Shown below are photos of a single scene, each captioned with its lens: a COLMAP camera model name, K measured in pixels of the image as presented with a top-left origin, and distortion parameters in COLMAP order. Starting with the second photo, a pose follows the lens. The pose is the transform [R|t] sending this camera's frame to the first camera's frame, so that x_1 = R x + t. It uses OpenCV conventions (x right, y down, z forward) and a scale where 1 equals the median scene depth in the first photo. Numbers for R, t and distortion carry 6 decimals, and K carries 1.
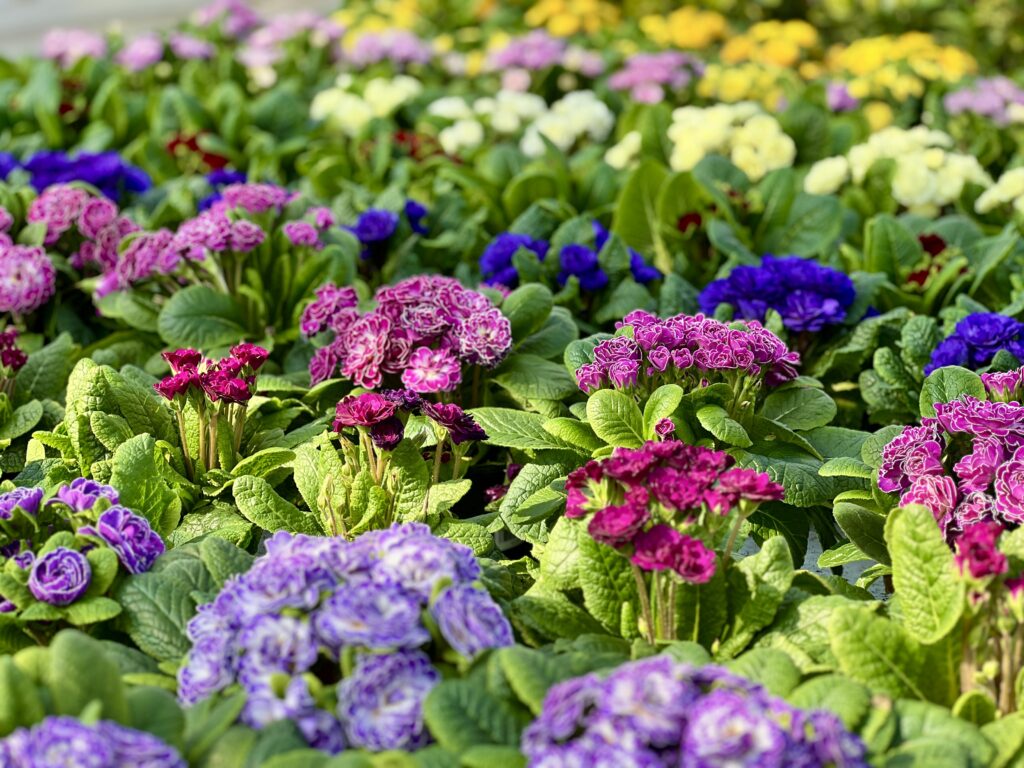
lens RADIAL K [[2282.9, 0, 512.0], [0, 2282.9, 384.0], [0, 0, 1]] dist [-0.196287, 5.581710]
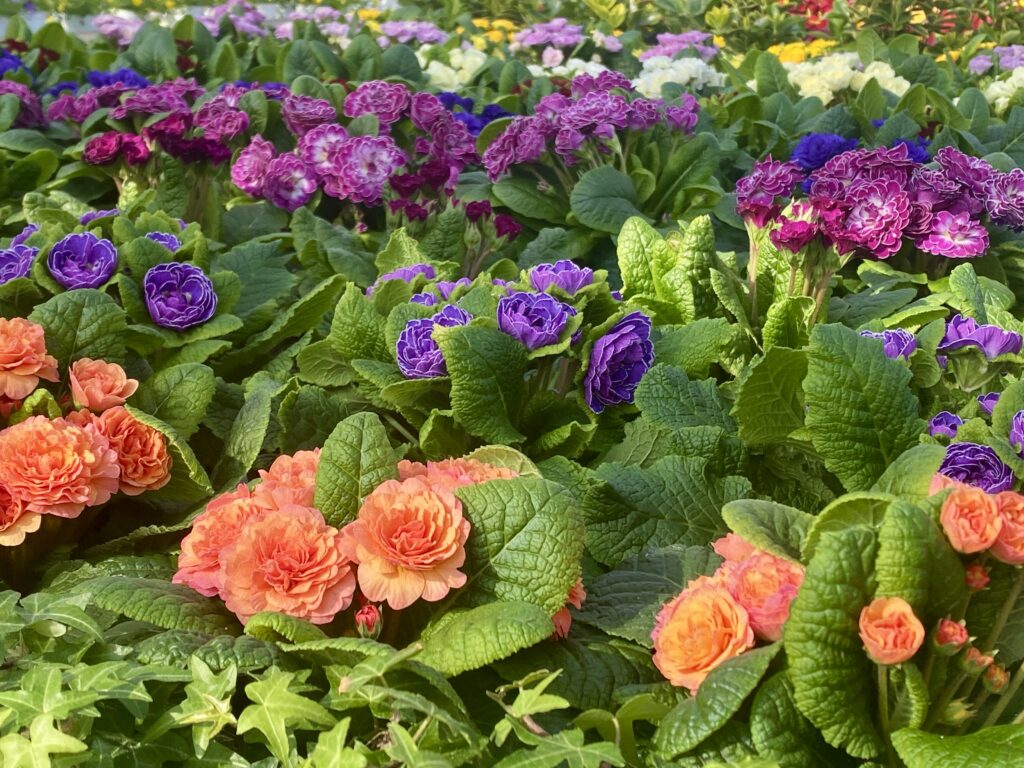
lens RADIAL K [[1523.7, 0, 461.1], [0, 1523.7, 385.5], [0, 0, 1]] dist [0.134718, -0.084177]
pose [[0.974900, -0.025730, 0.221150, -0.364992], [0.025767, 0.999664, 0.002718, 0.046960], [-0.221146, 0.003049, 0.975236, 0.442801]]
